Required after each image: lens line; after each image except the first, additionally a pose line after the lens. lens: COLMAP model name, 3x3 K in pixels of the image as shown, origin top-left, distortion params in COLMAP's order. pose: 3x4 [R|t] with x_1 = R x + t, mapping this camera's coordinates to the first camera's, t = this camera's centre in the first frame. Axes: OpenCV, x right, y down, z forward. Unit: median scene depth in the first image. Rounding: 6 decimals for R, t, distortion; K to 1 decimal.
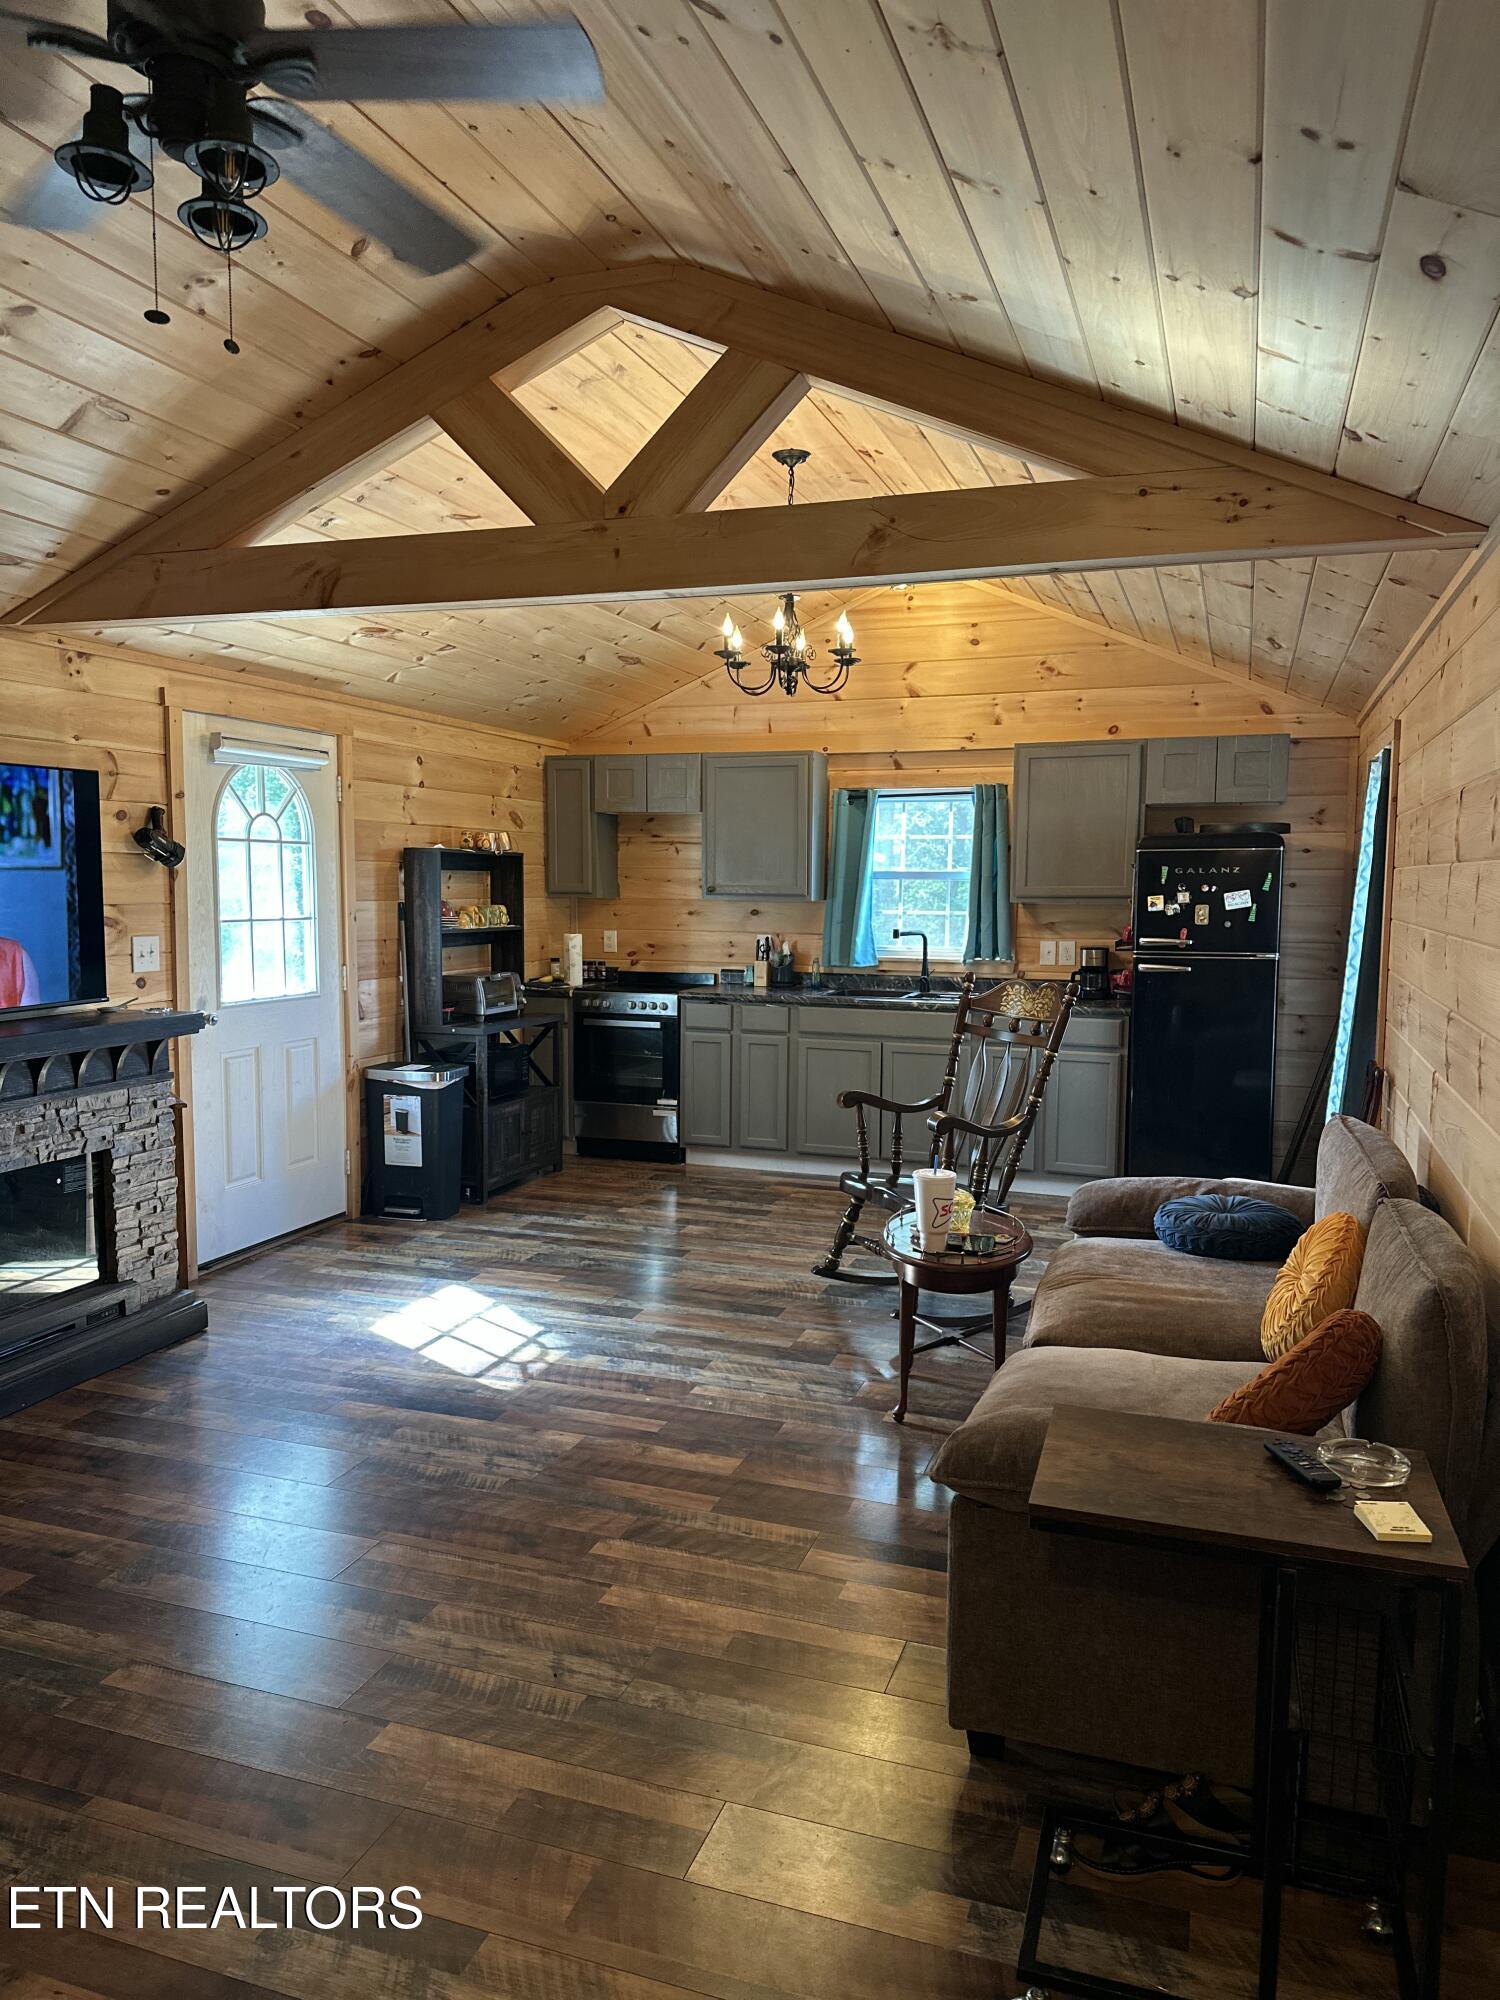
lens RADIAL K [[1387.2, 0, 749.5], [0, 1387.2, 1016.9], [0, 0, 1]] dist [0.183139, -0.355373]
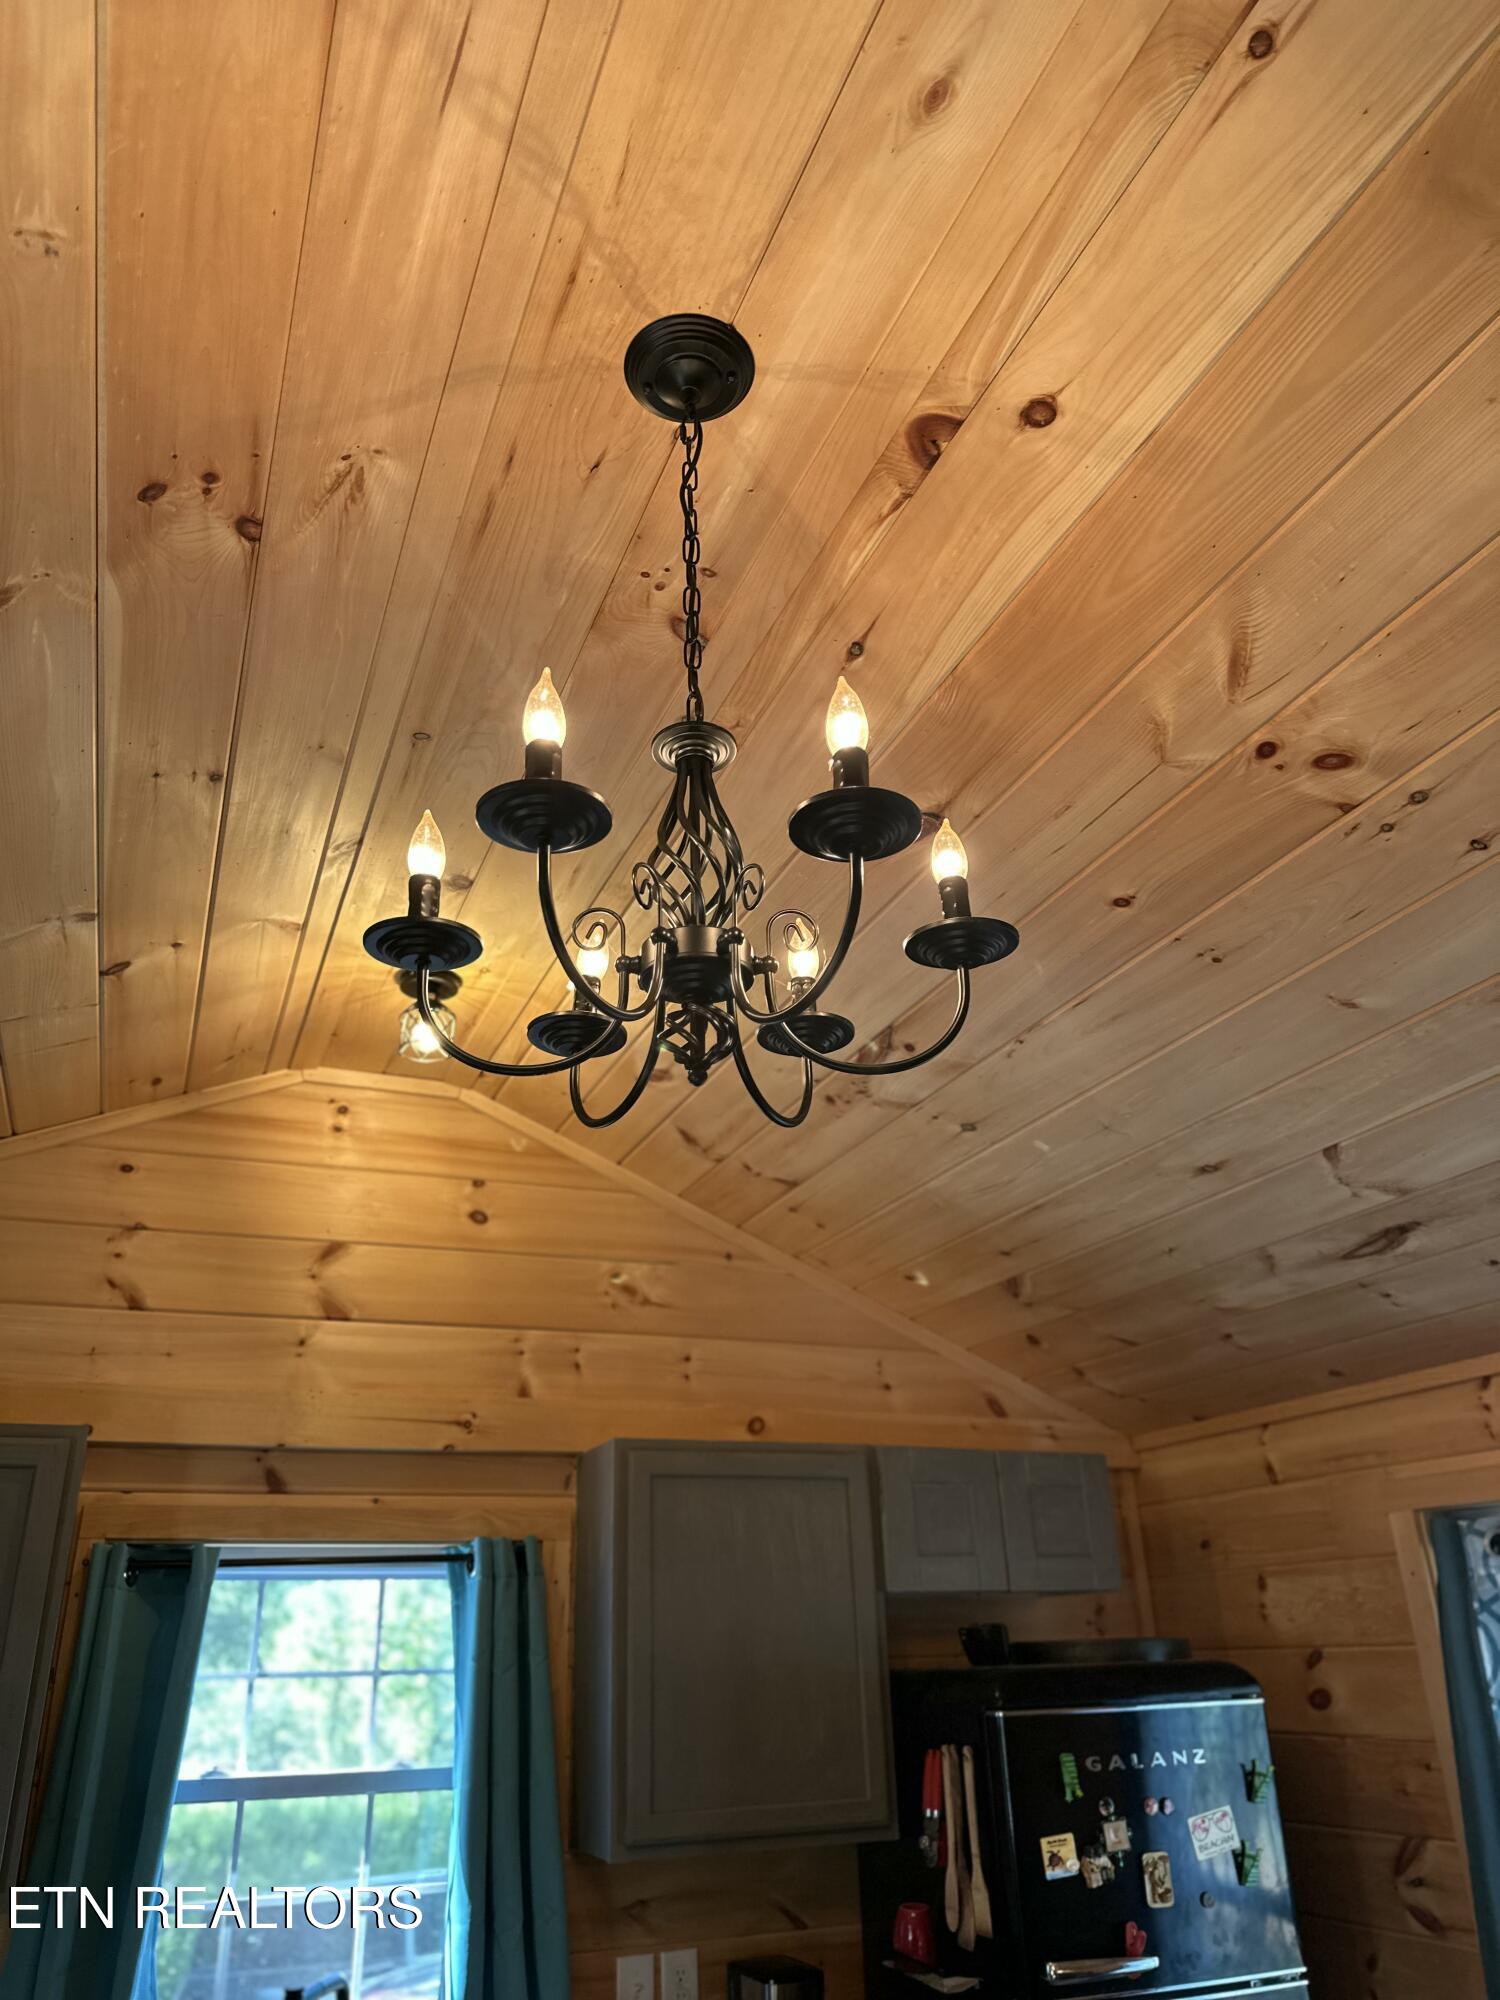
lens RADIAL K [[1405.8, 0, 734.3], [0, 1405.8, 999.9], [0, 0, 1]] dist [0.112625, -0.175876]
pose [[0.747073, 0.254665, 0.614025, -0.099733], [0.095651, 0.872910, -0.478413, -0.111736], [-0.657824, 0.416141, 0.627769, 0.723401]]
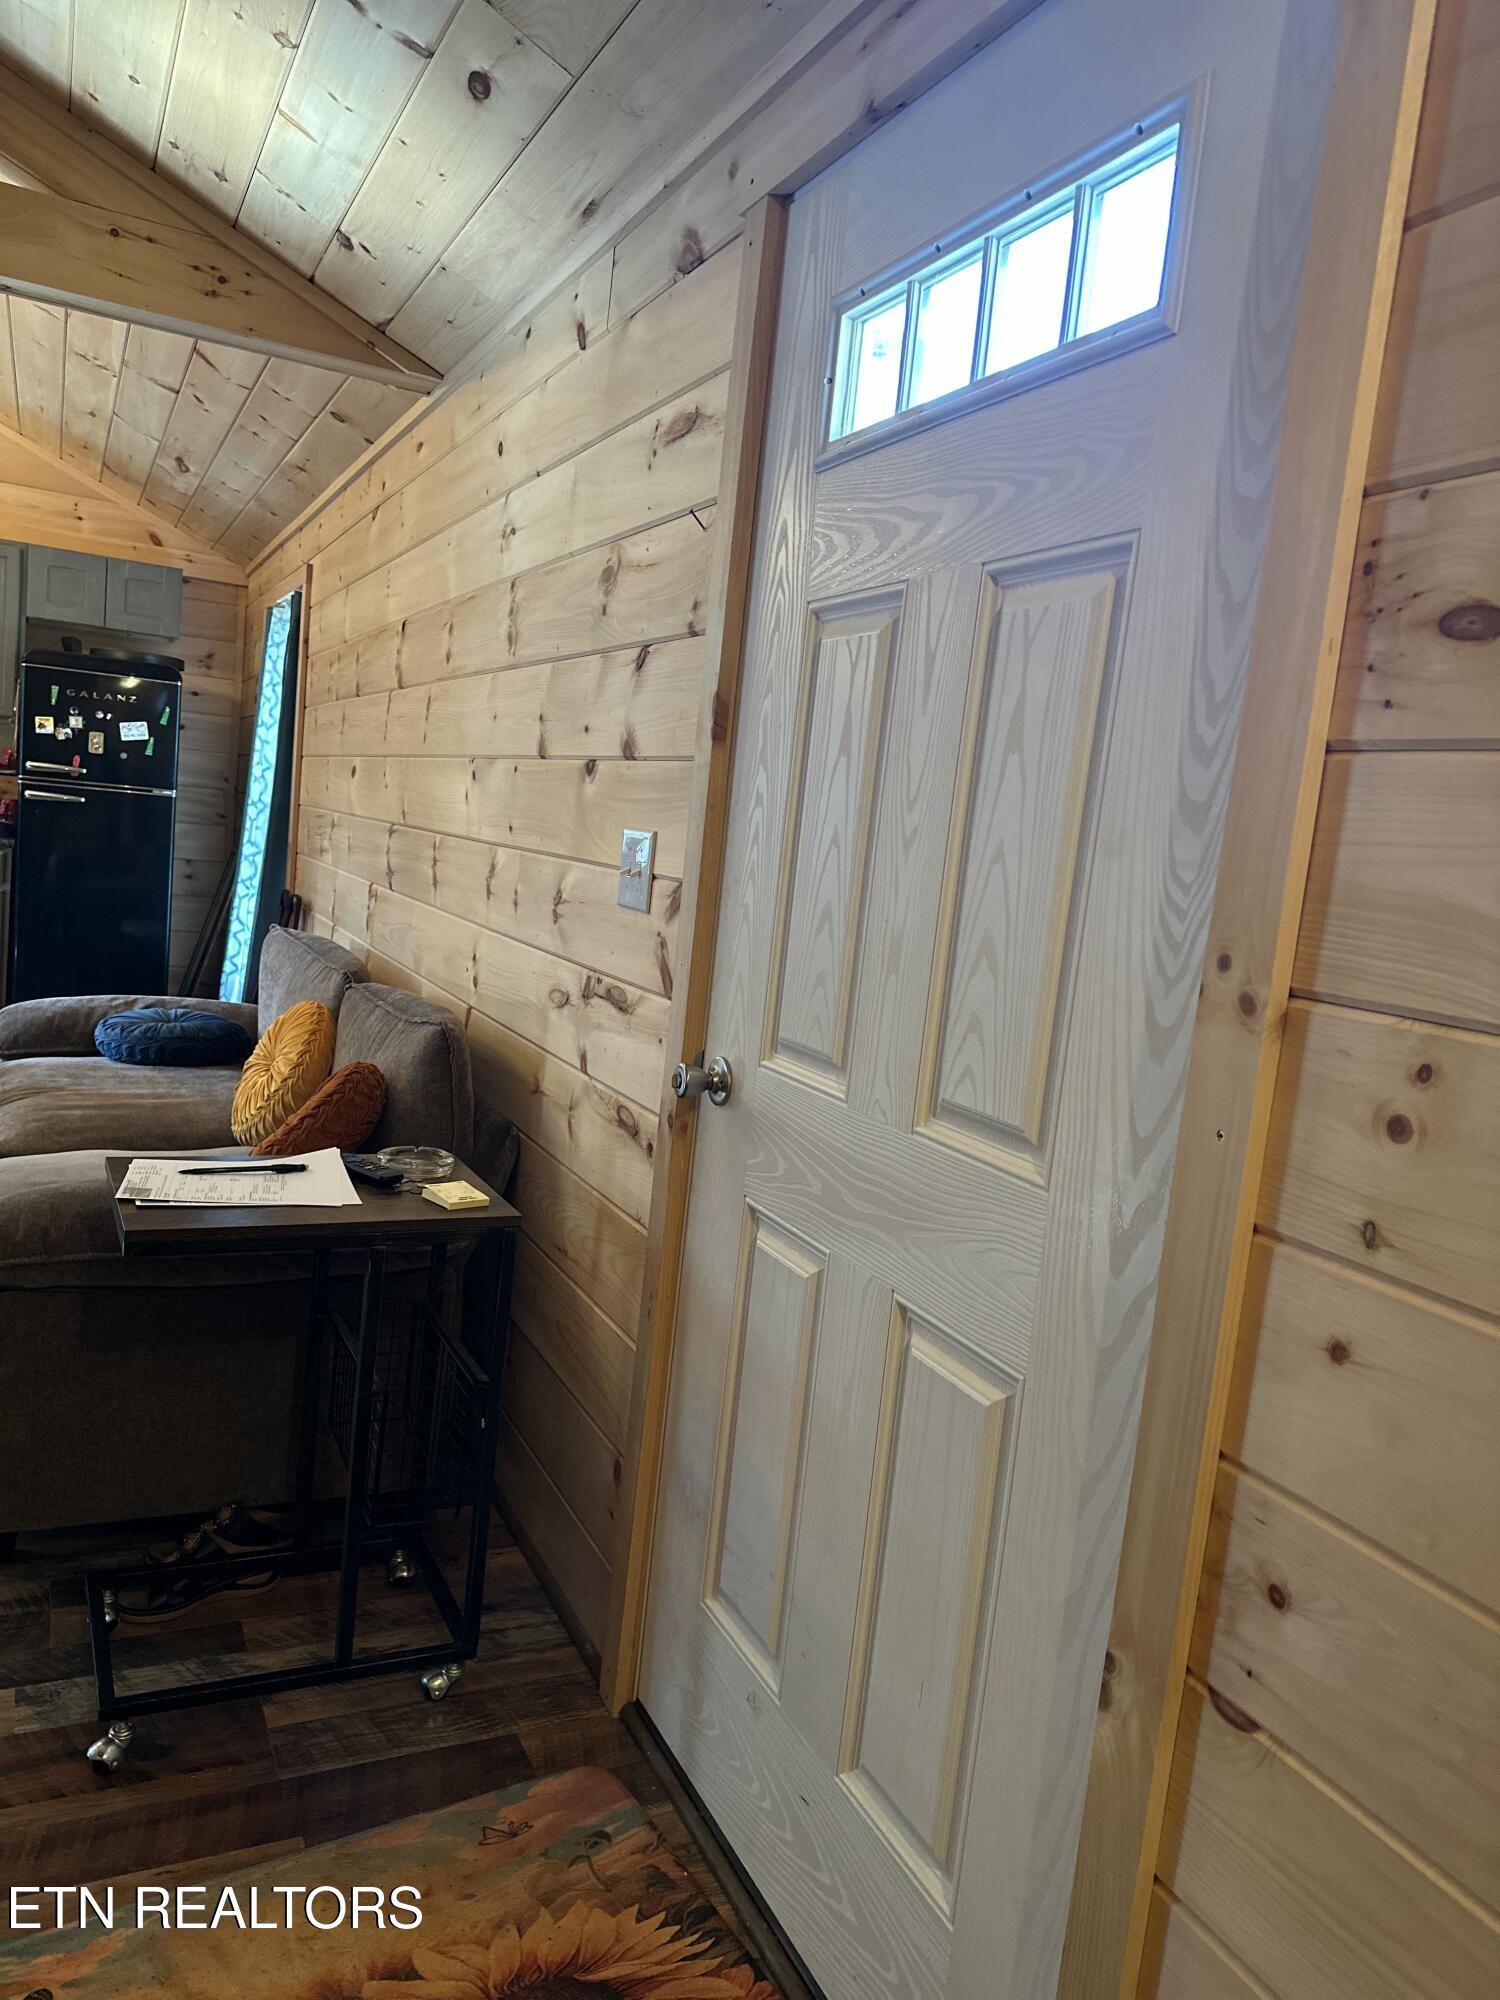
lens RADIAL K [[1425.1, 0, 745.3], [0, 1425.1, 1017.5], [0, 0, 1]] dist [0.003303, -0.000943]
pose [[0.702707, -0.023126, 0.711103, -0.058198], [-0.030919, 0.997535, 0.062996, 0.038197], [-0.710807, -0.066254, 0.700260, 0.009731]]
